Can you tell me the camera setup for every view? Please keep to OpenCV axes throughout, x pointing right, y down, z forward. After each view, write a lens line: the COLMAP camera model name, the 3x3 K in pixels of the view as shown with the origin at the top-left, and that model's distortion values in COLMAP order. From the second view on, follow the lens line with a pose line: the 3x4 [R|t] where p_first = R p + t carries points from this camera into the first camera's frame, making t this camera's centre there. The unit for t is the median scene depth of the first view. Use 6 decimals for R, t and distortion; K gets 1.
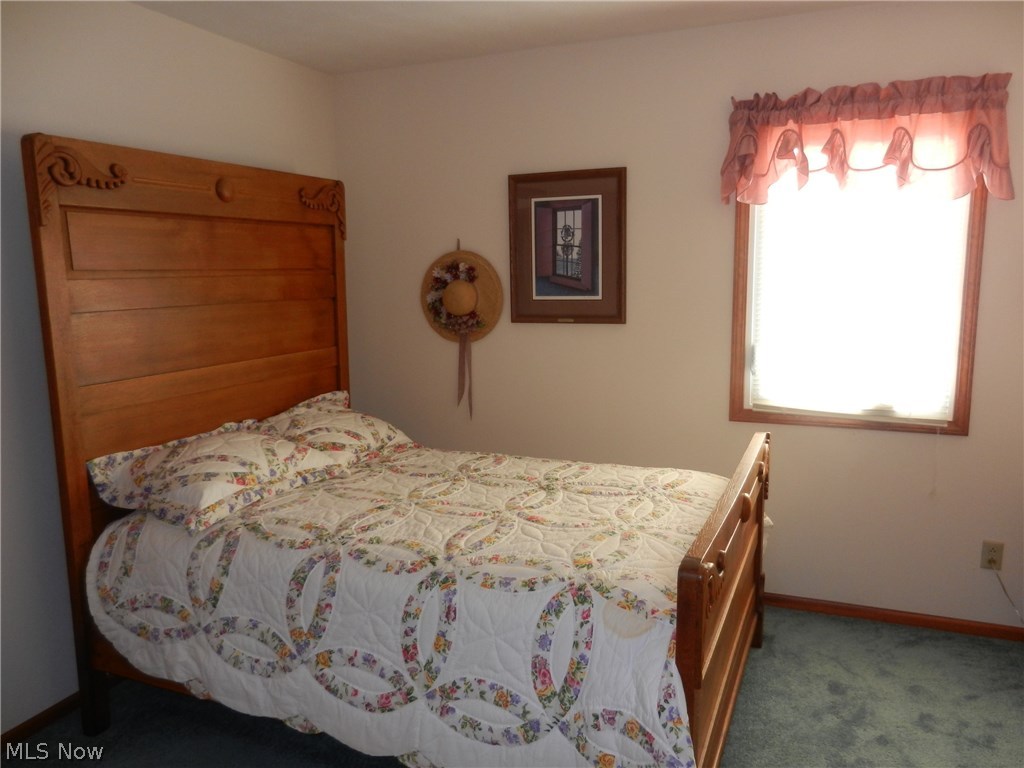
lens RADIAL K [[738.2, 0, 512.0], [0, 738.2, 384.0], [0, 0, 1]] dist [-0.001589, 0.000186]
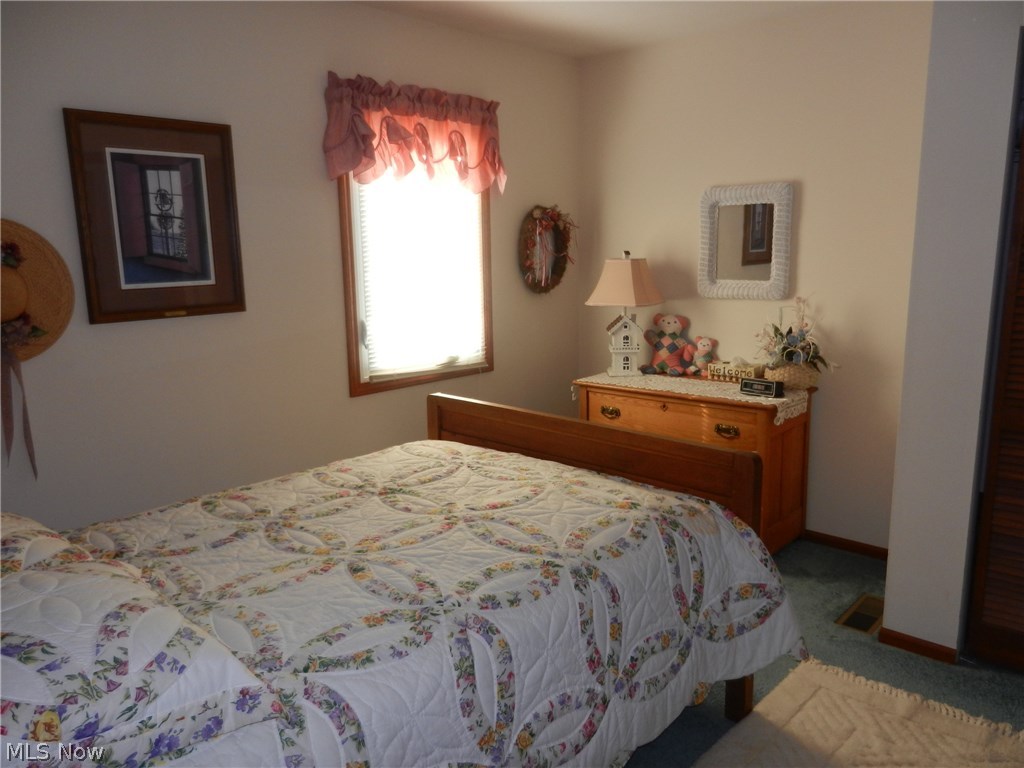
lens RADIAL K [[738.2, 0, 512.0], [0, 738.2, 384.0], [0, 0, 1]] dist [-0.001589, 0.000186]
pose [[0.371731, -0.166708, 0.913250, -0.626493], [0.152943, 0.981299, 0.116876, -0.060900], [-0.915655, 0.096229, 0.390276, 0.465243]]
